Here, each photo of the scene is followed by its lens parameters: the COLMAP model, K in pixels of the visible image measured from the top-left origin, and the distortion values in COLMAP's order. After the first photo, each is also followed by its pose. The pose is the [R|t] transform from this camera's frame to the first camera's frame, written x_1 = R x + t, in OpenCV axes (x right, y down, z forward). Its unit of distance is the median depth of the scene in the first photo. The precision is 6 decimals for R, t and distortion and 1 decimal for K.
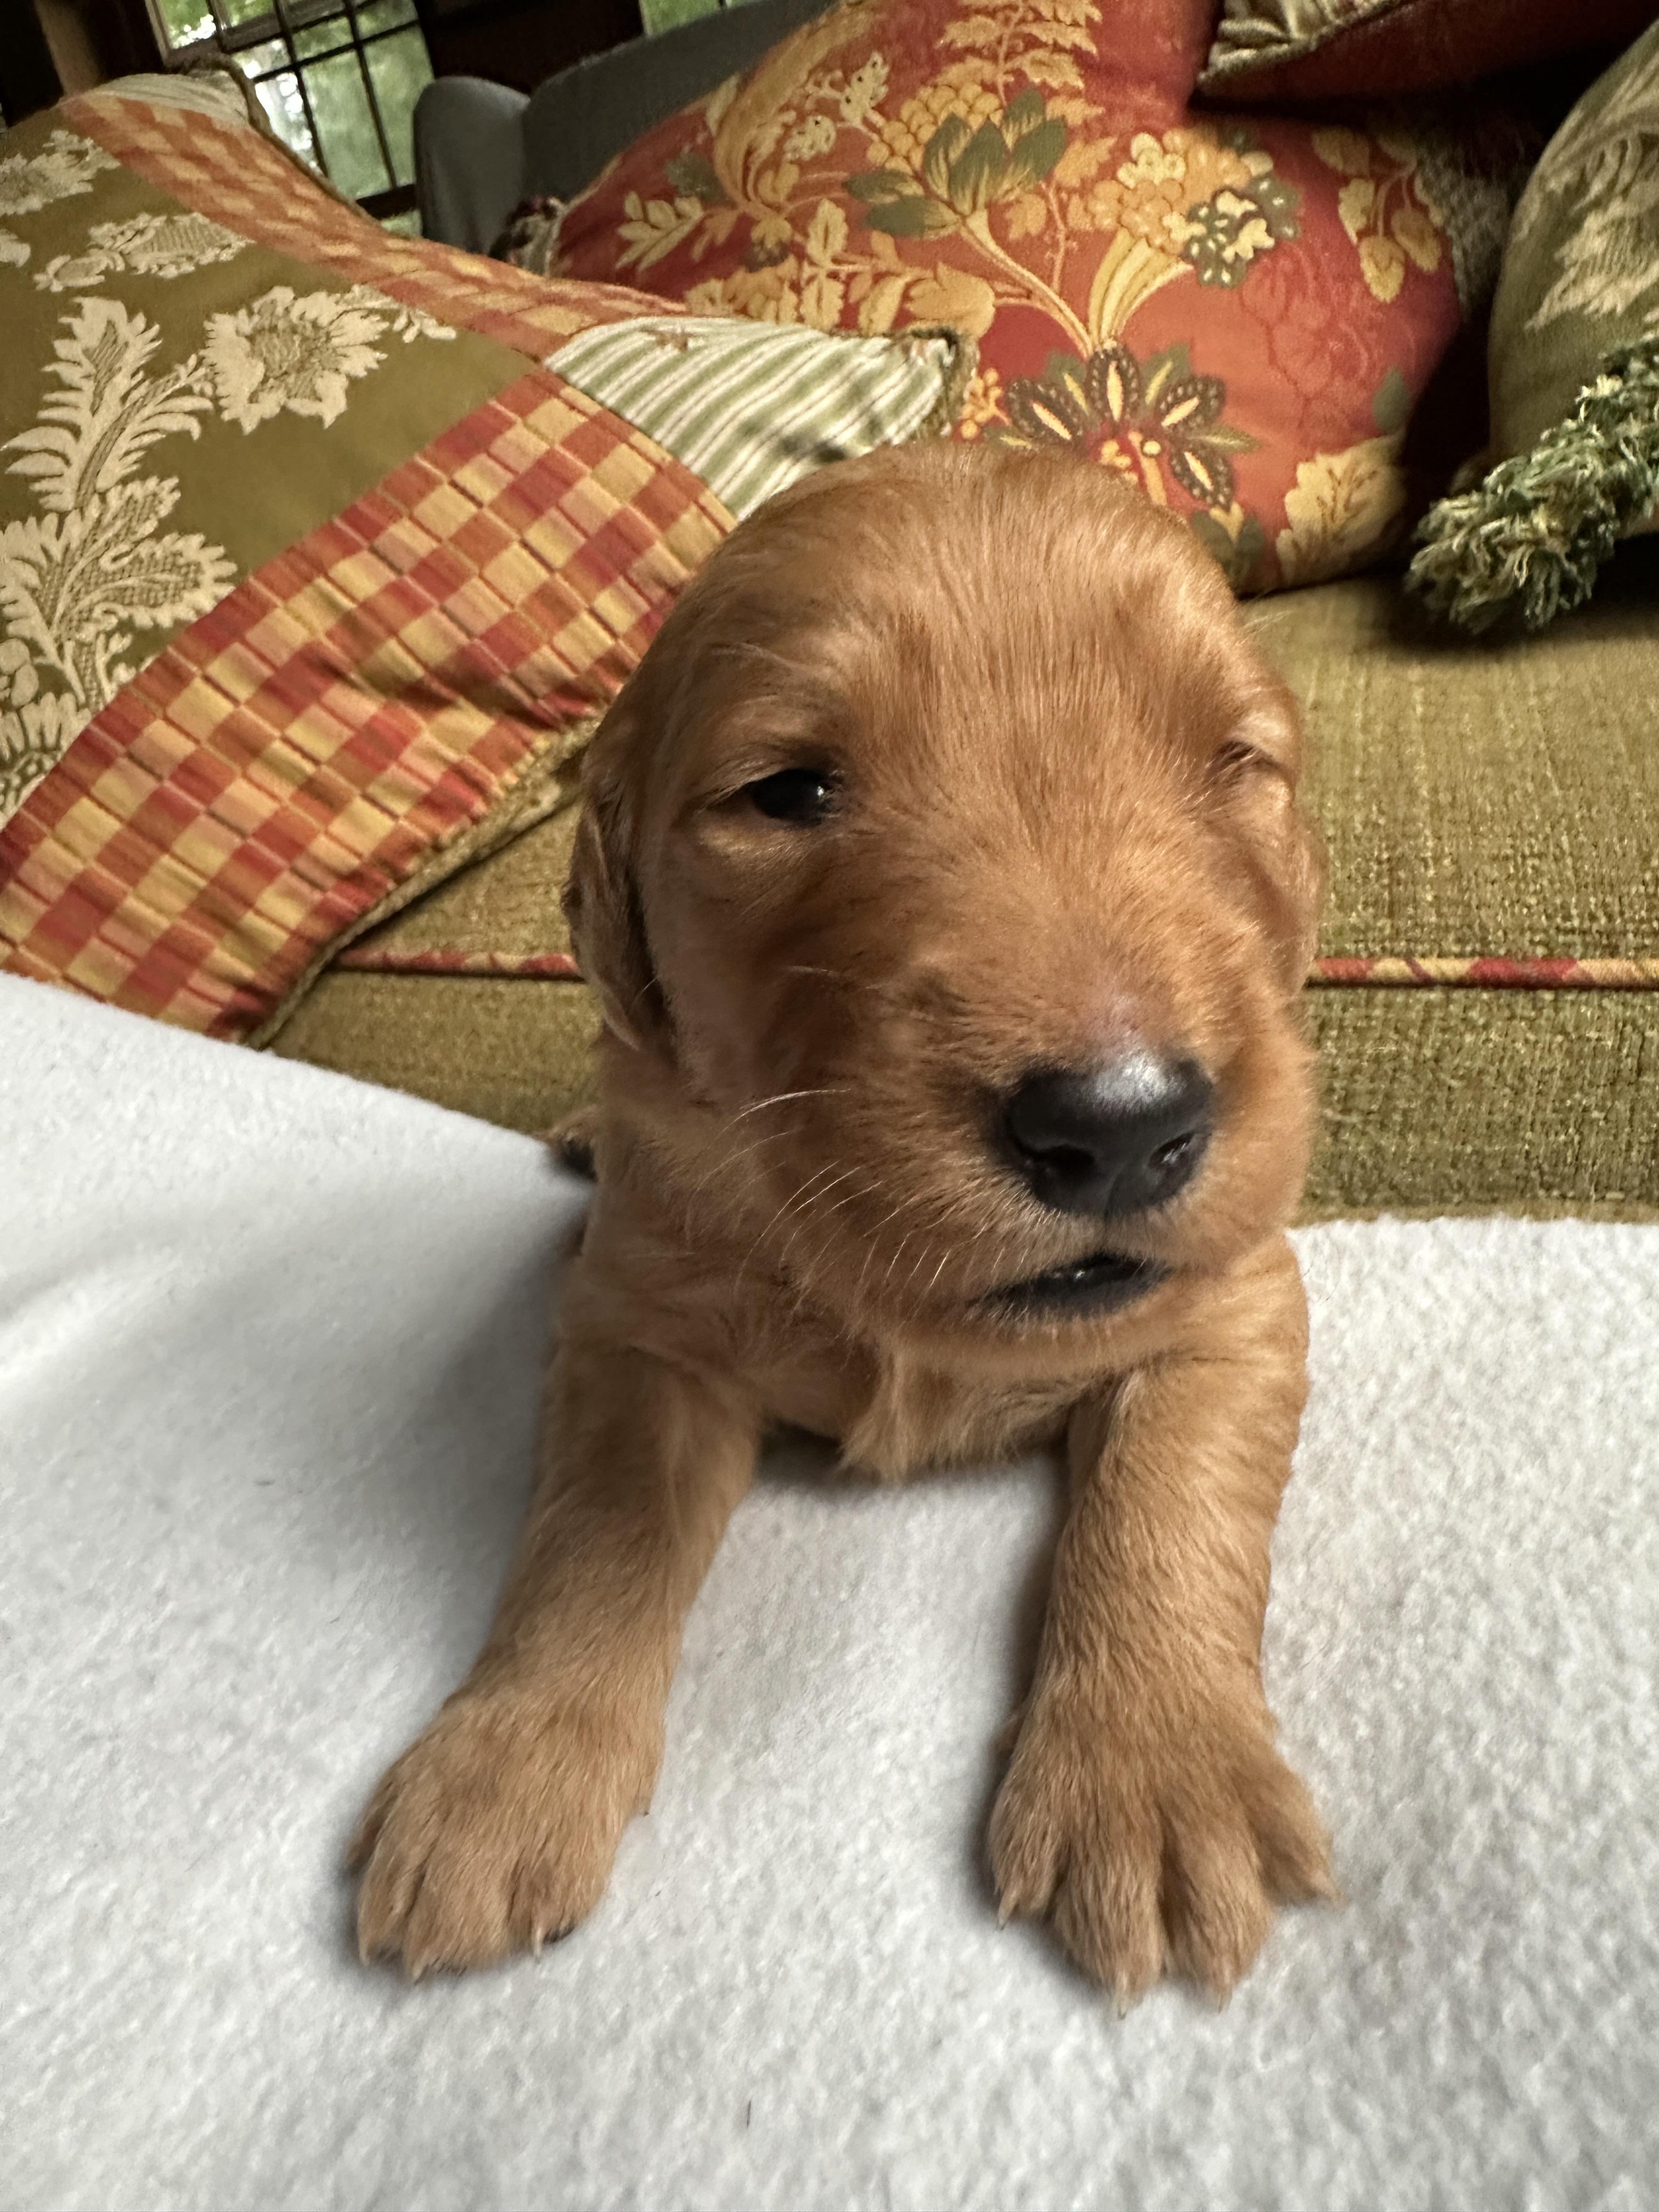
lens RADIAL K [[1594.9, 0, 700.7], [0, 1594.9, 1018.6], [0, 0, 1]] dist [-0.003268, -0.000236]
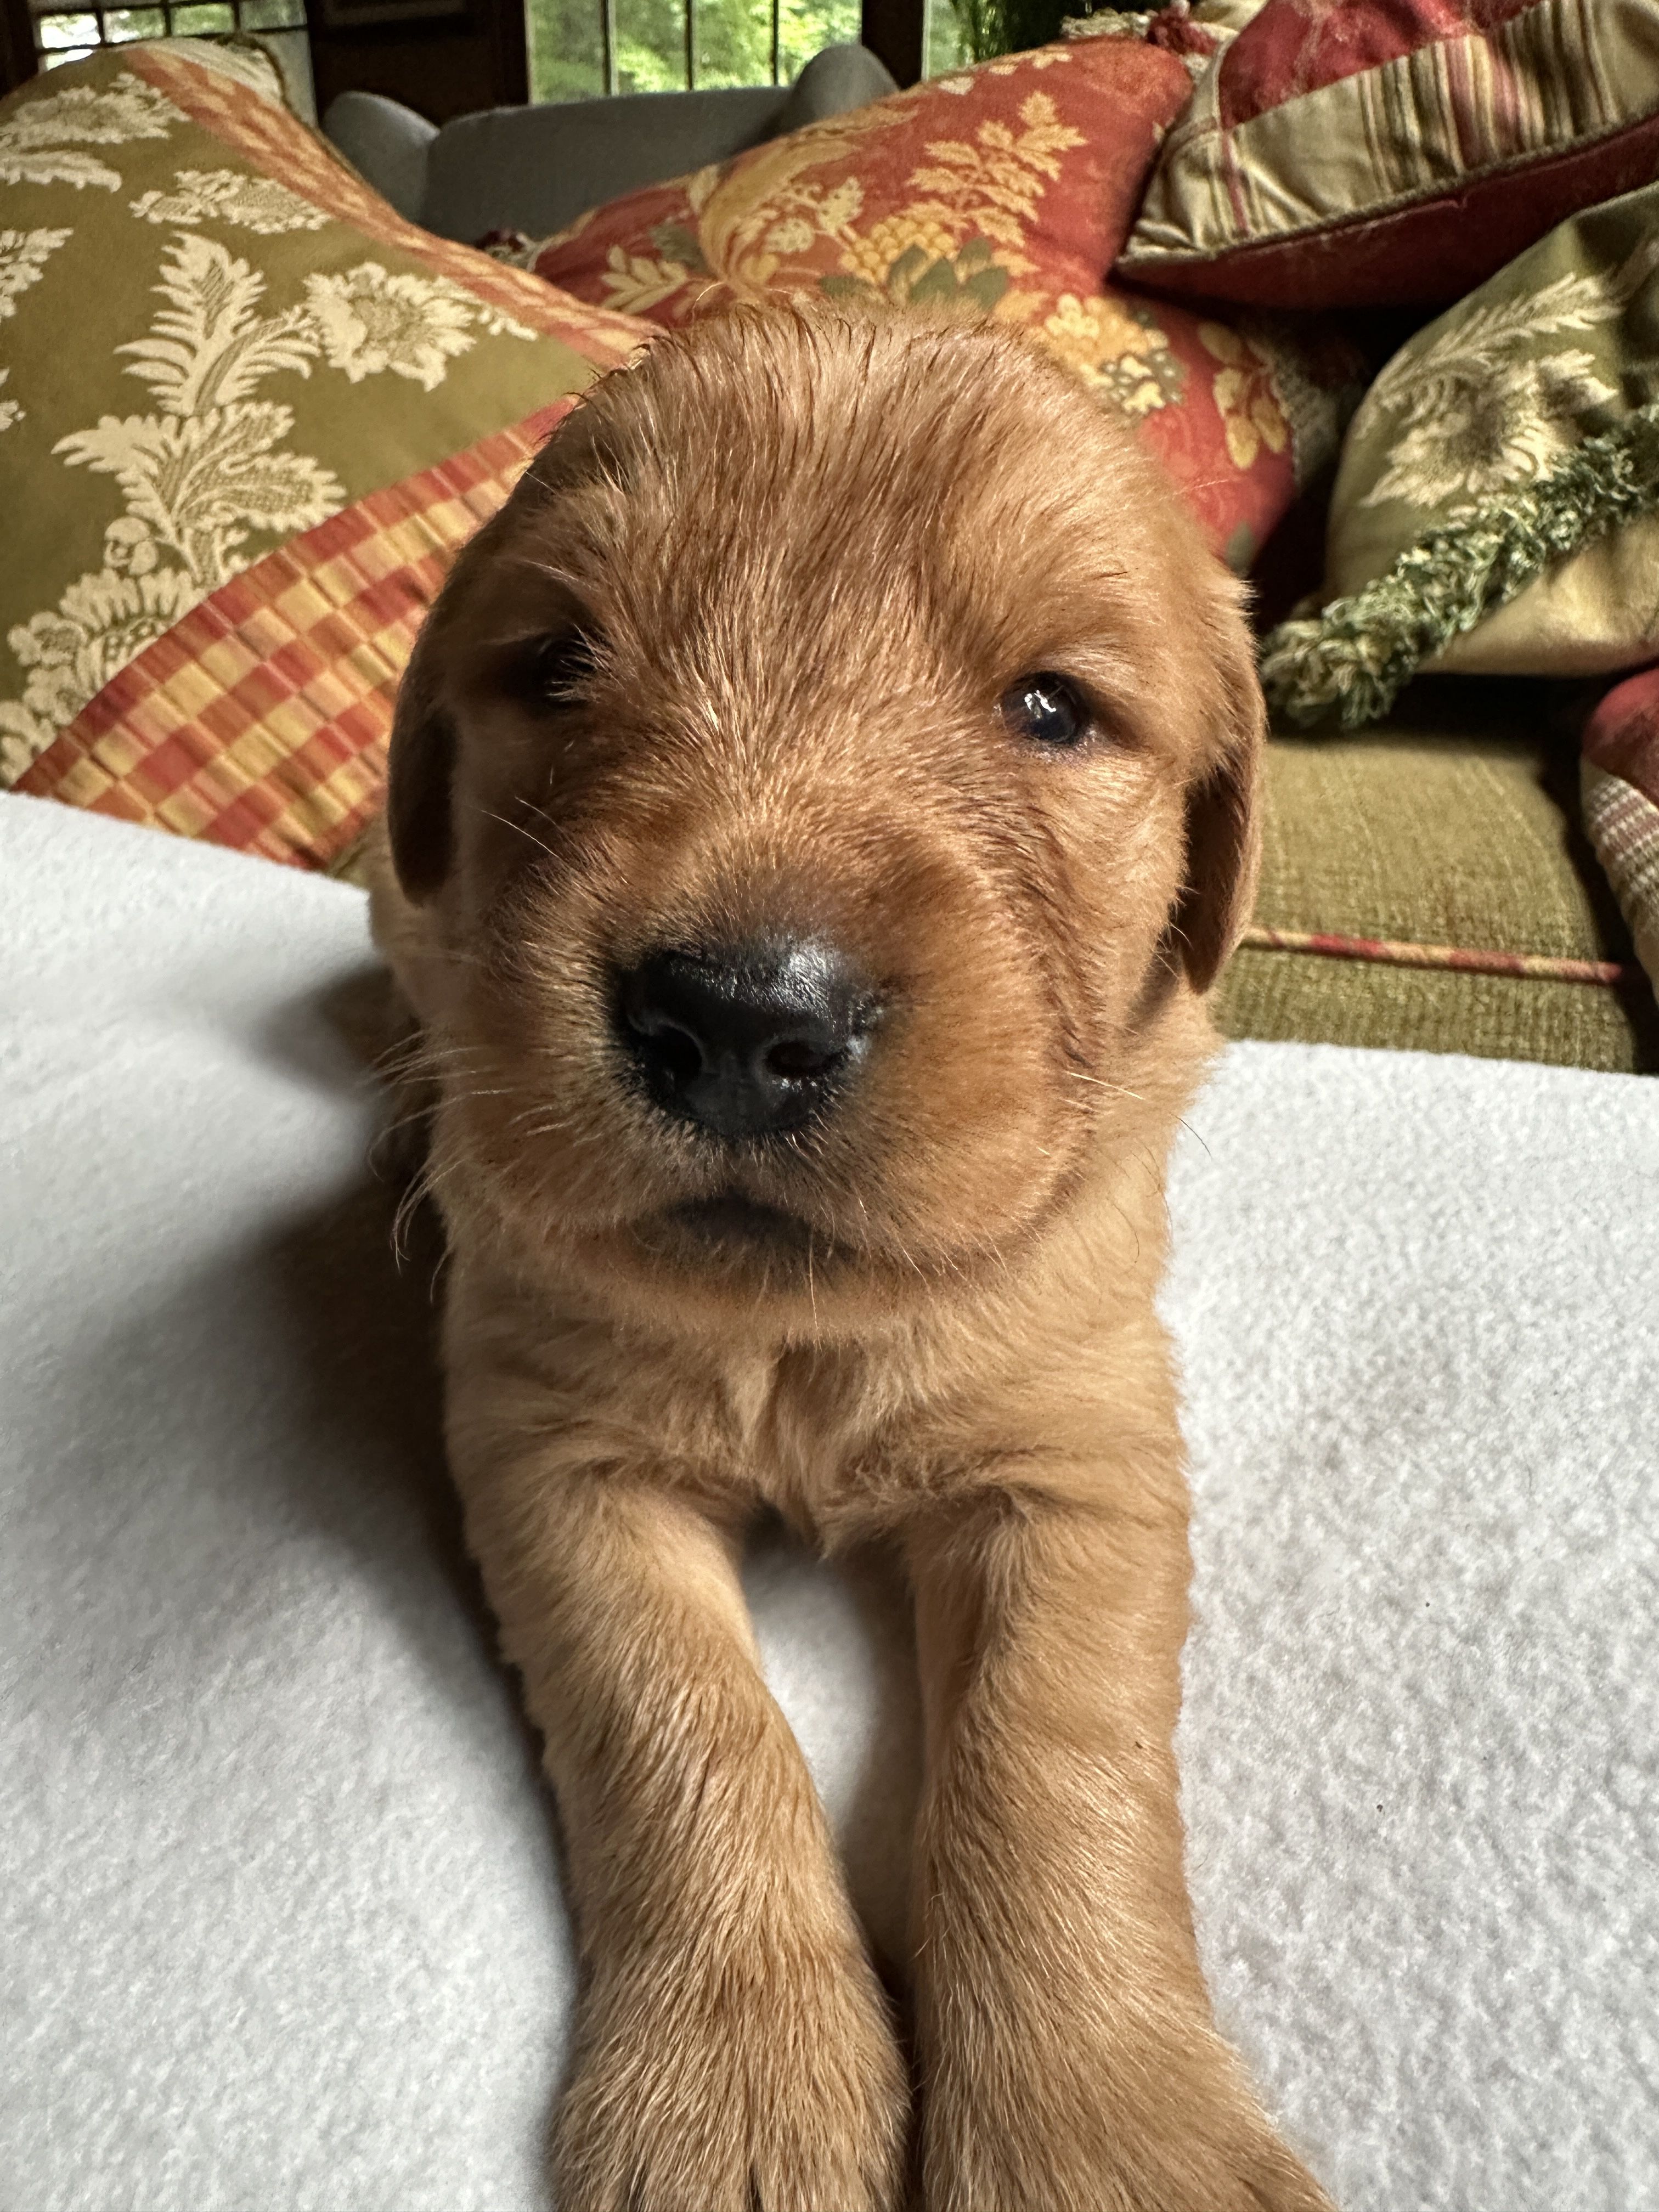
lens RADIAL K [[1594.3, 0, 727.7], [0, 1594.3, 1051.2], [0, 0, 1]] dist [-0.004536, -0.002775]
pose [[0.973682, 0.126480, 0.189593, -0.144324], [-0.121765, 0.991893, -0.036366, 0.098486], [-0.192655, 0.012323, 0.981189, -0.141989]]
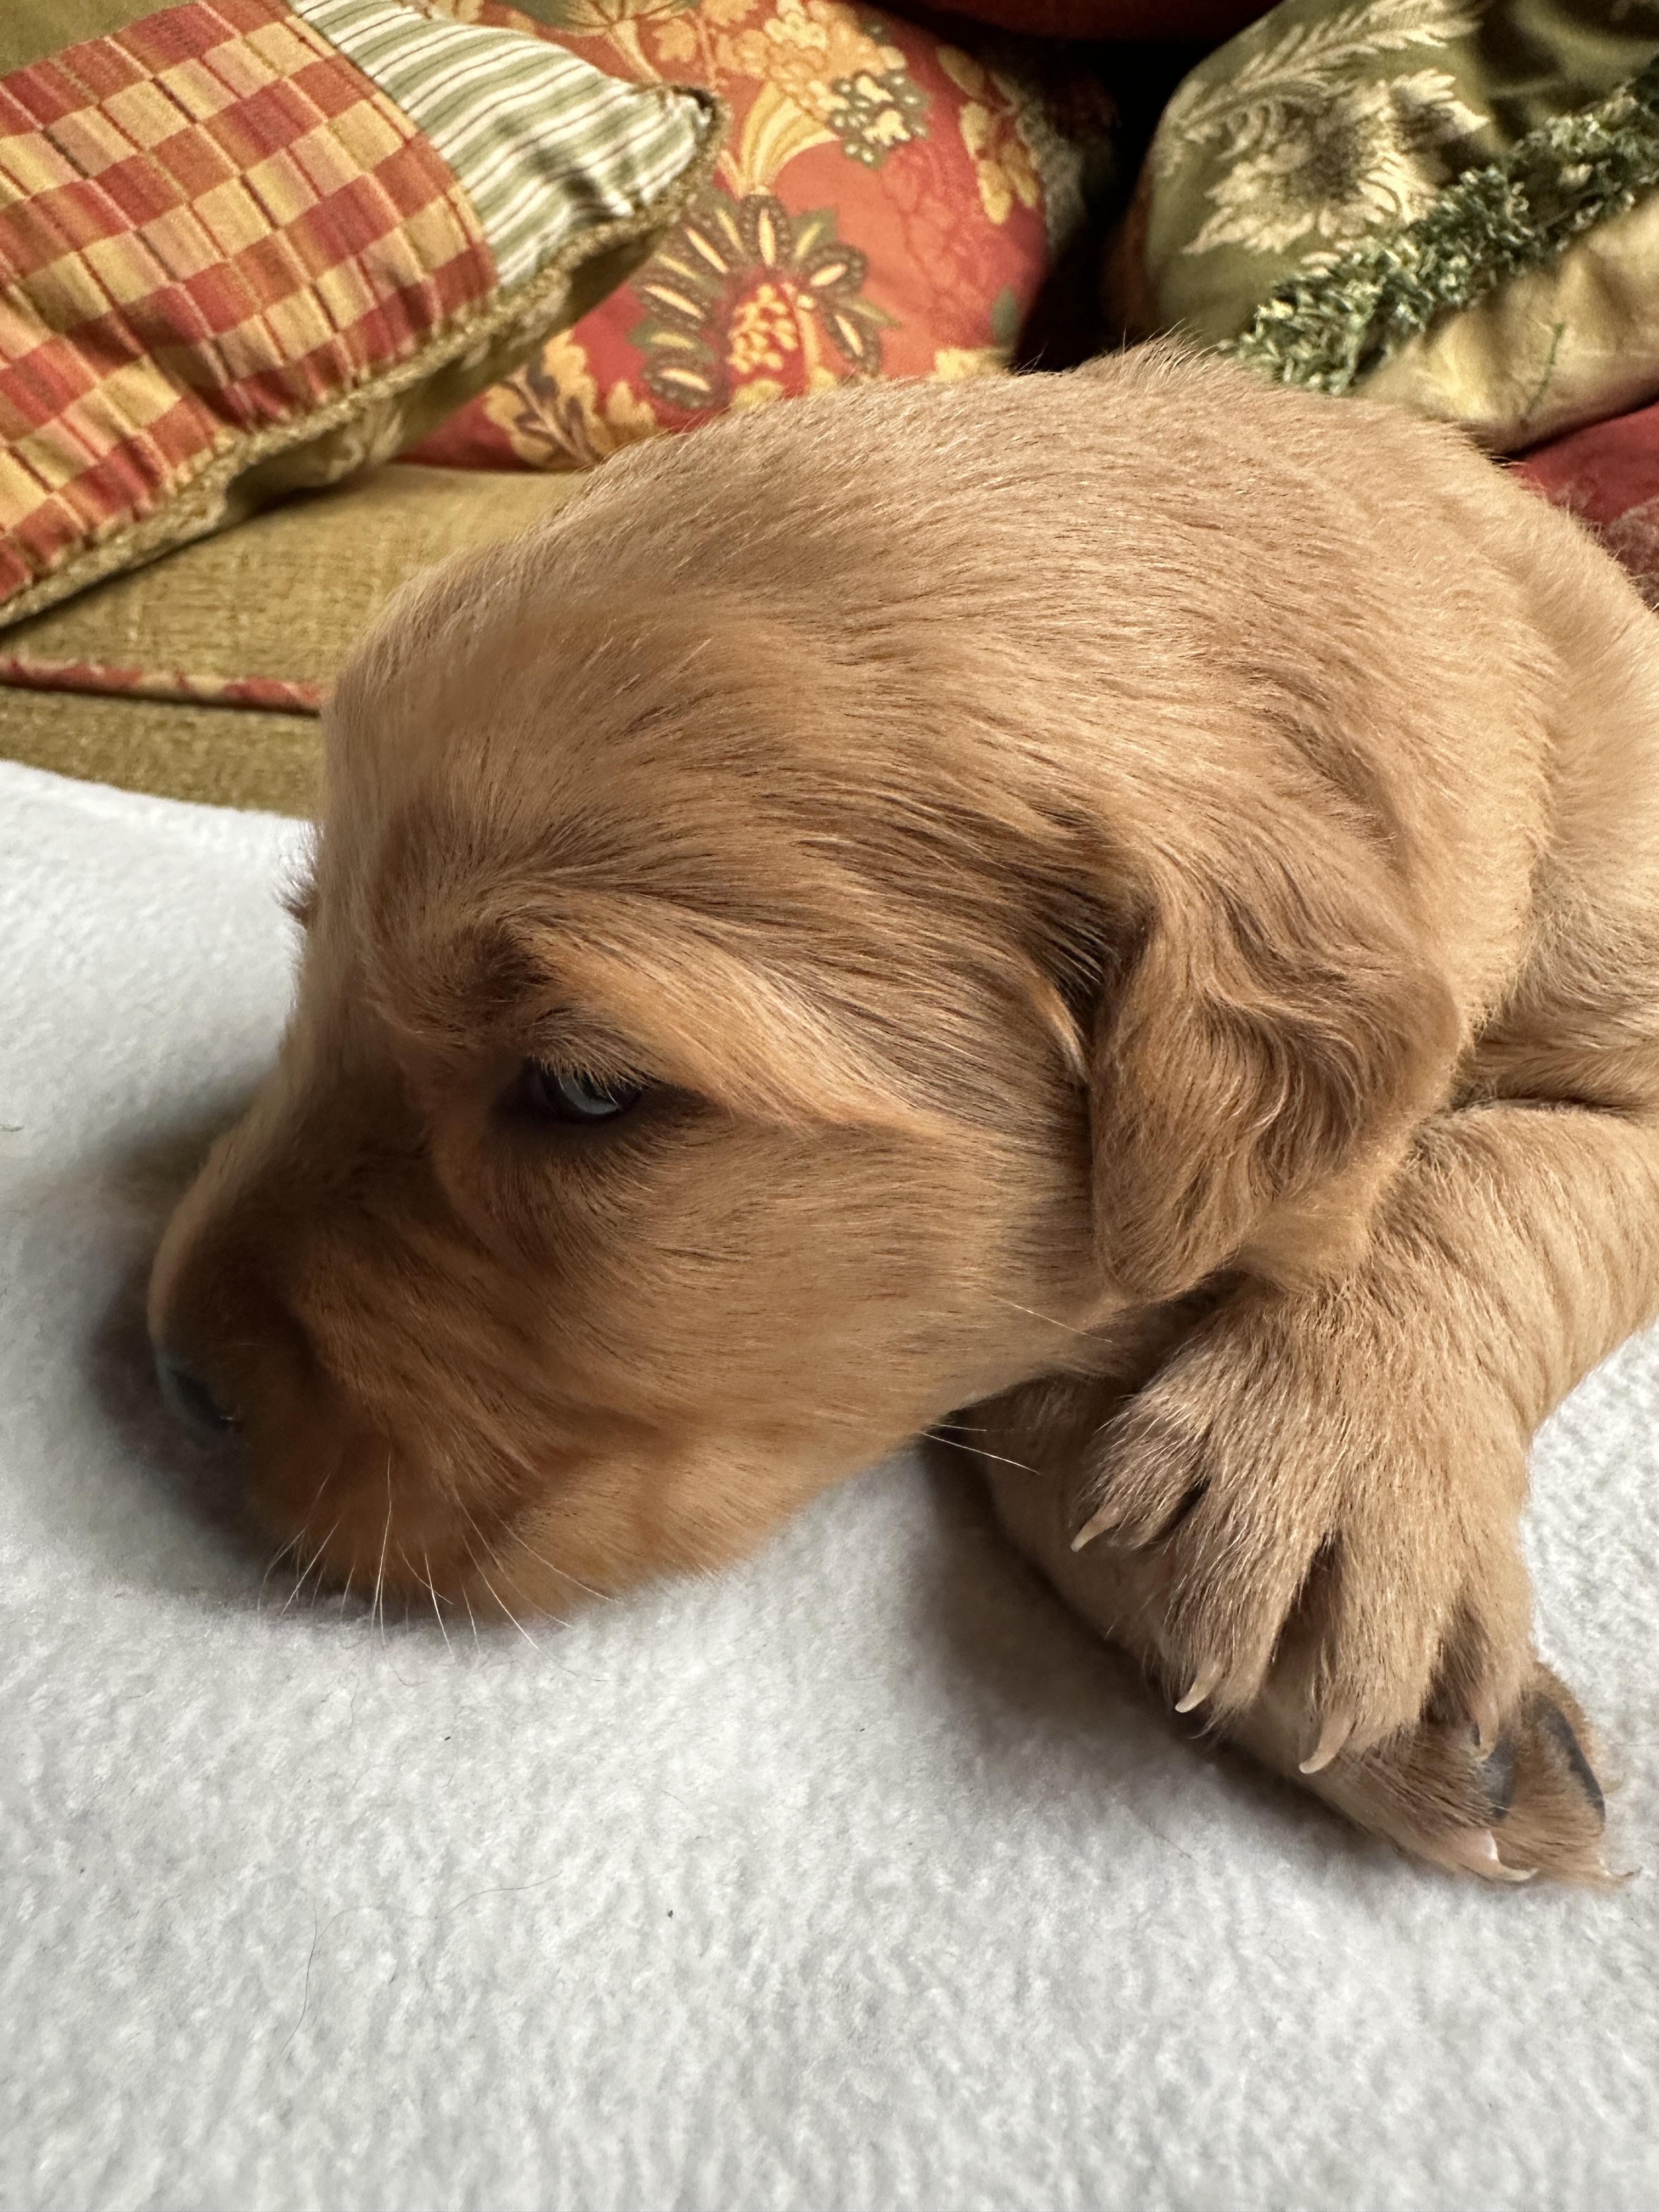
lens RADIAL K [[1598.2, 0, 704.0], [0, 1598.2, 1031.7], [0, 0, 1]] dist [-0.018592, 0.013530]
pose [[0.902079, 0.056281, 0.427885, -0.172464], [-0.070775, 0.997329, 0.018028, 0.081751], [-0.425728, -0.046547, 0.903653, 0.108878]]
